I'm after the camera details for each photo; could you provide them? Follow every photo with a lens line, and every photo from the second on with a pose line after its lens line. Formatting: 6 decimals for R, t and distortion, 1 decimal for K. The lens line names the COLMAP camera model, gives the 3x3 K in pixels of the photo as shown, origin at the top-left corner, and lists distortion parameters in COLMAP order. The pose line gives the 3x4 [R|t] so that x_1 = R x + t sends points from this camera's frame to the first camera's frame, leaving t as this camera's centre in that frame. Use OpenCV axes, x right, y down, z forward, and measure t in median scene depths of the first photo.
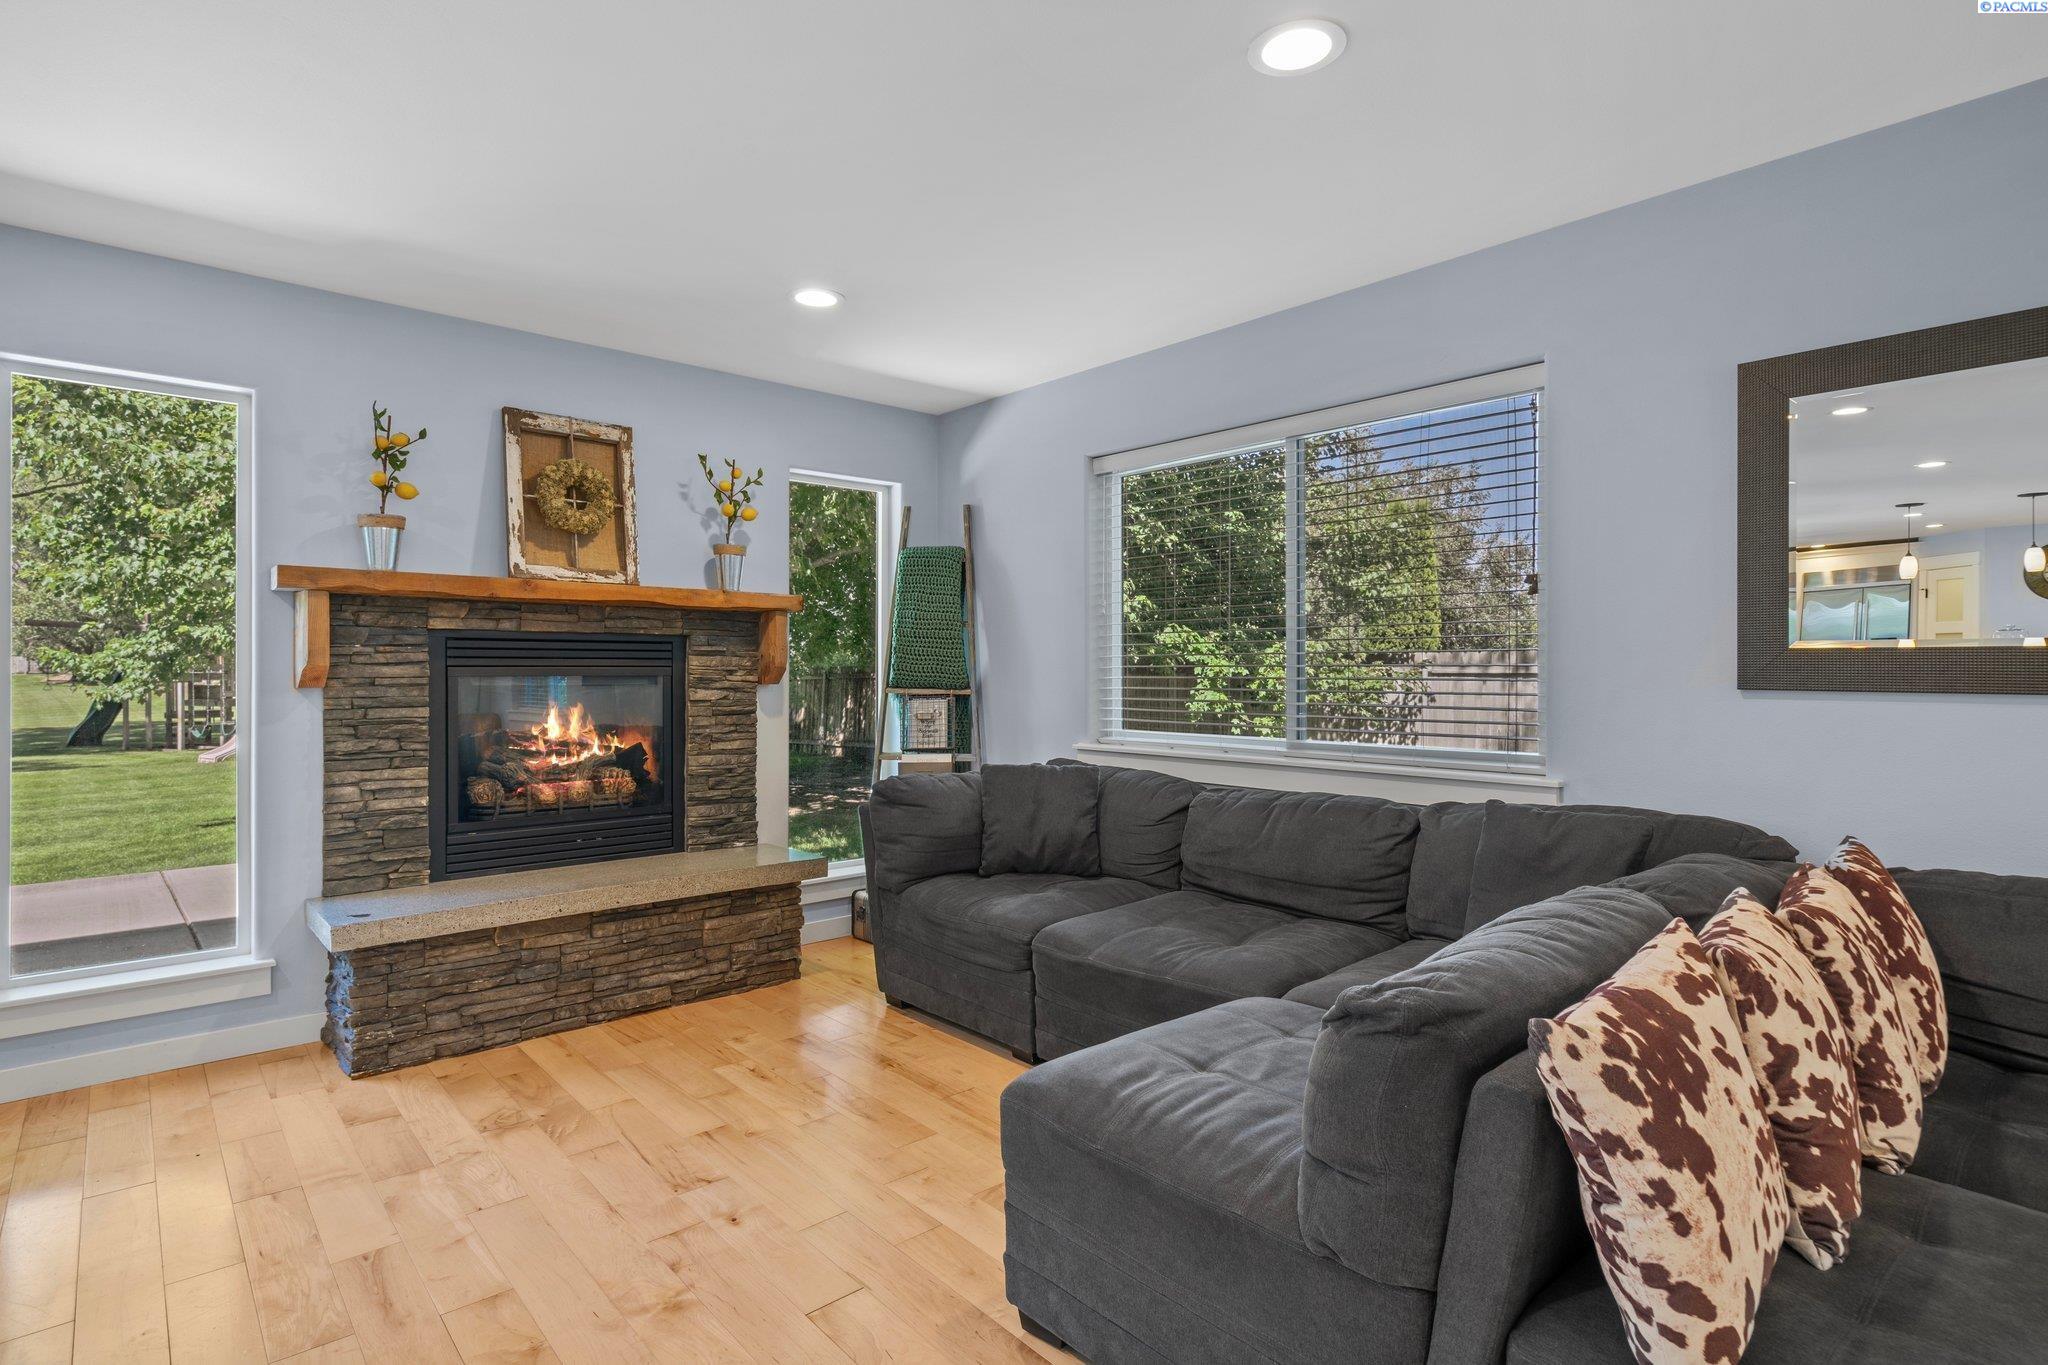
lens RADIAL K [[1008.3, 0, 1014.0], [0, 1008.3, 674.8], [0, 0, 1]] dist [0.002045, 0.000641]
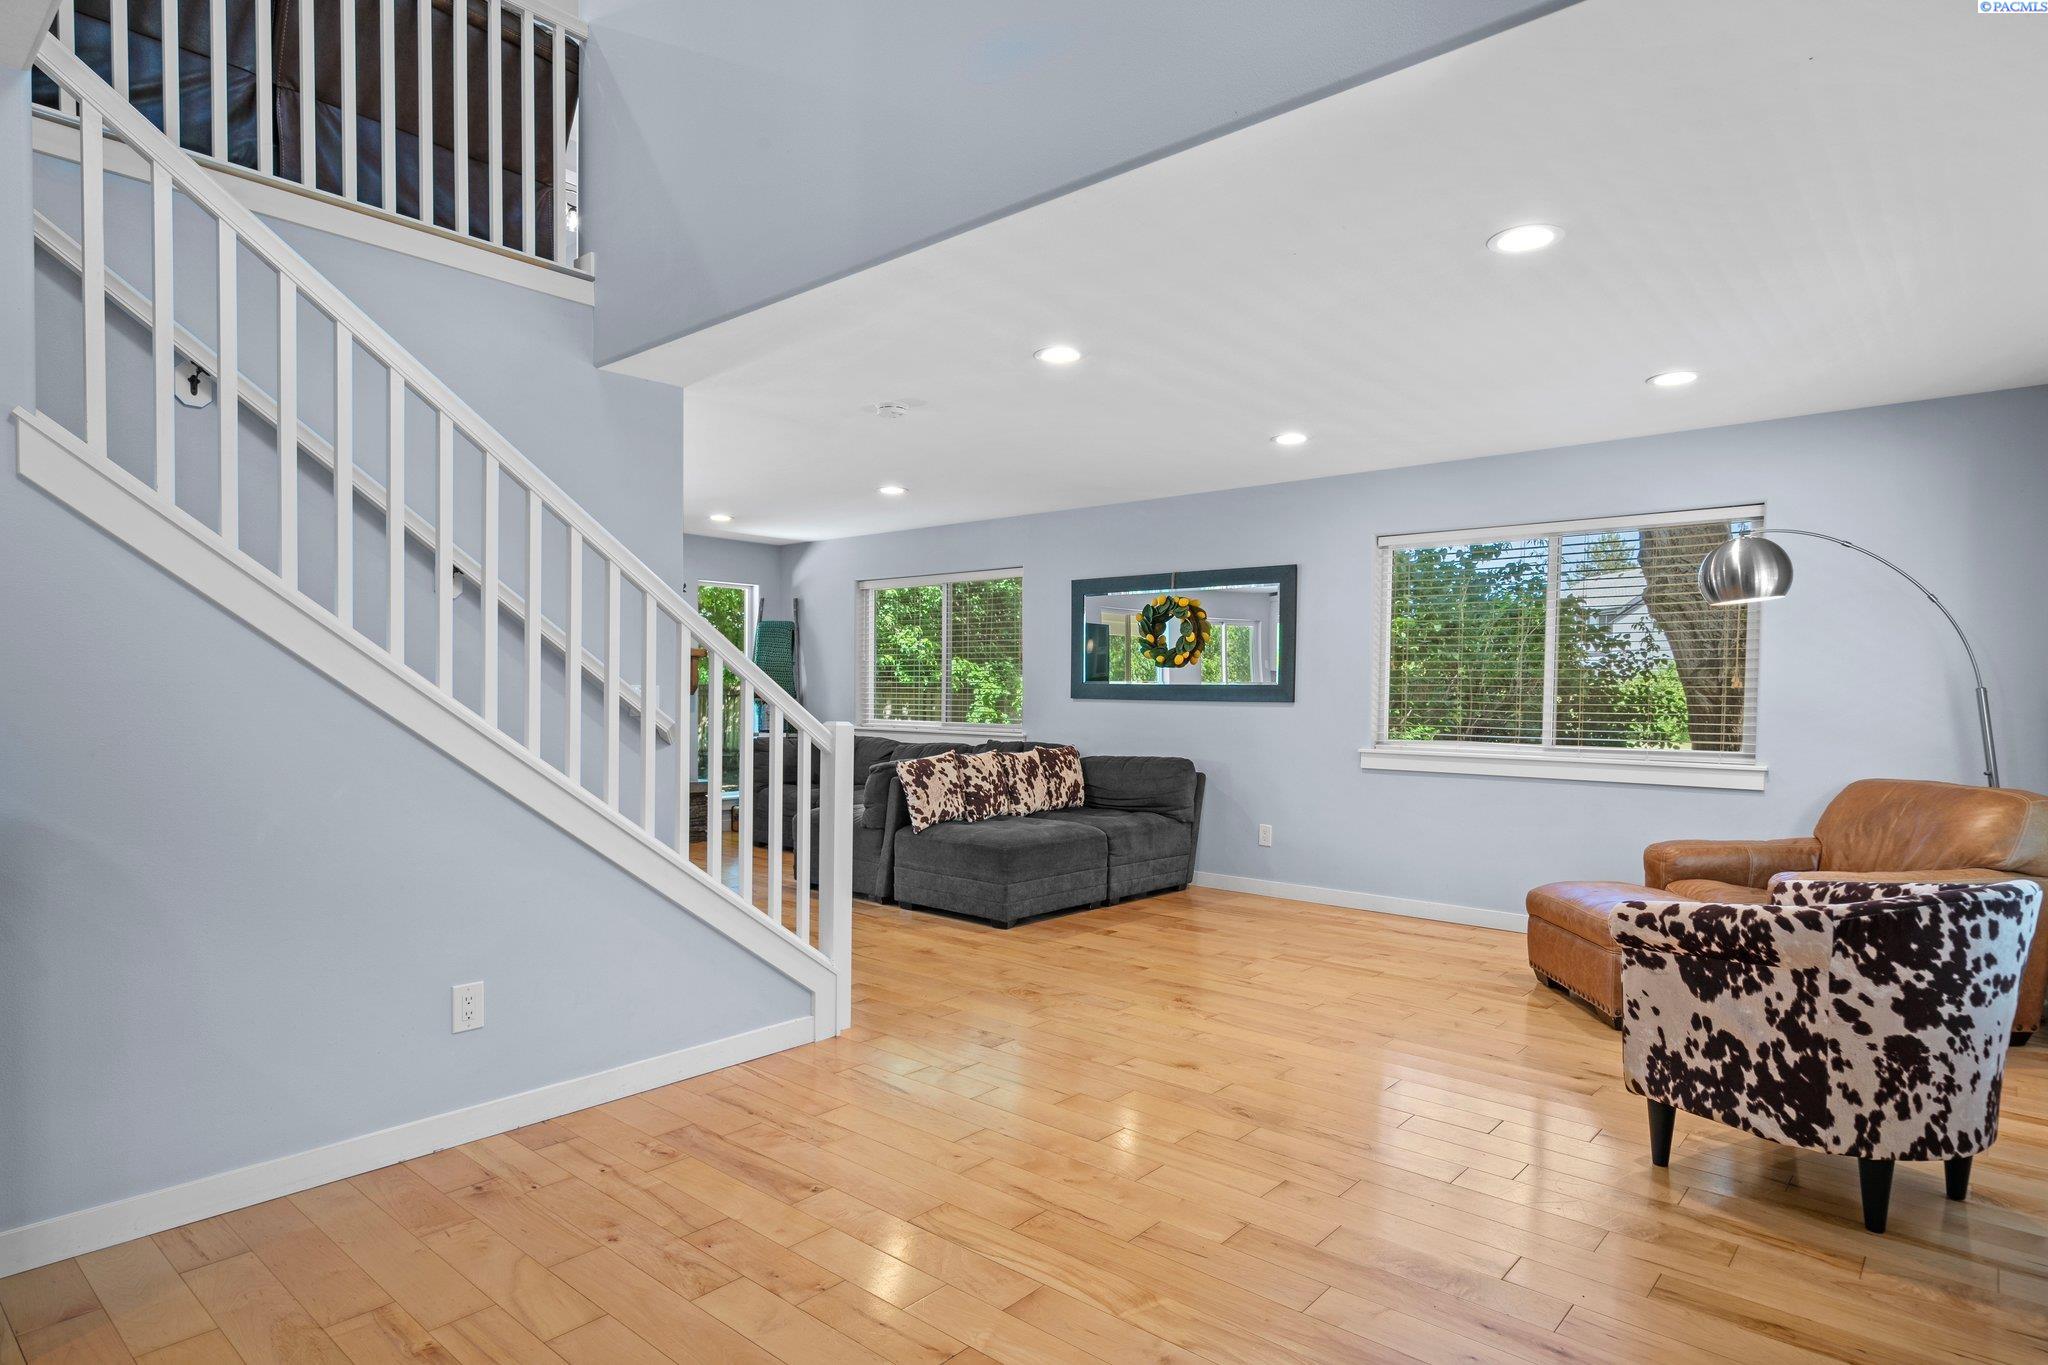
lens RADIAL K [[1116.7, 0, 1024.0], [0, 1116.7, 682.5], [0, 0, 1]] dist [-0.000442, -0.000541]
pose [[0.991325, 0.009233, 0.131109, 0.102381], [-0.007556, 0.999883, -0.013286, 0.007066], [-0.131216, 0.012180, 0.991279, -1.081890]]
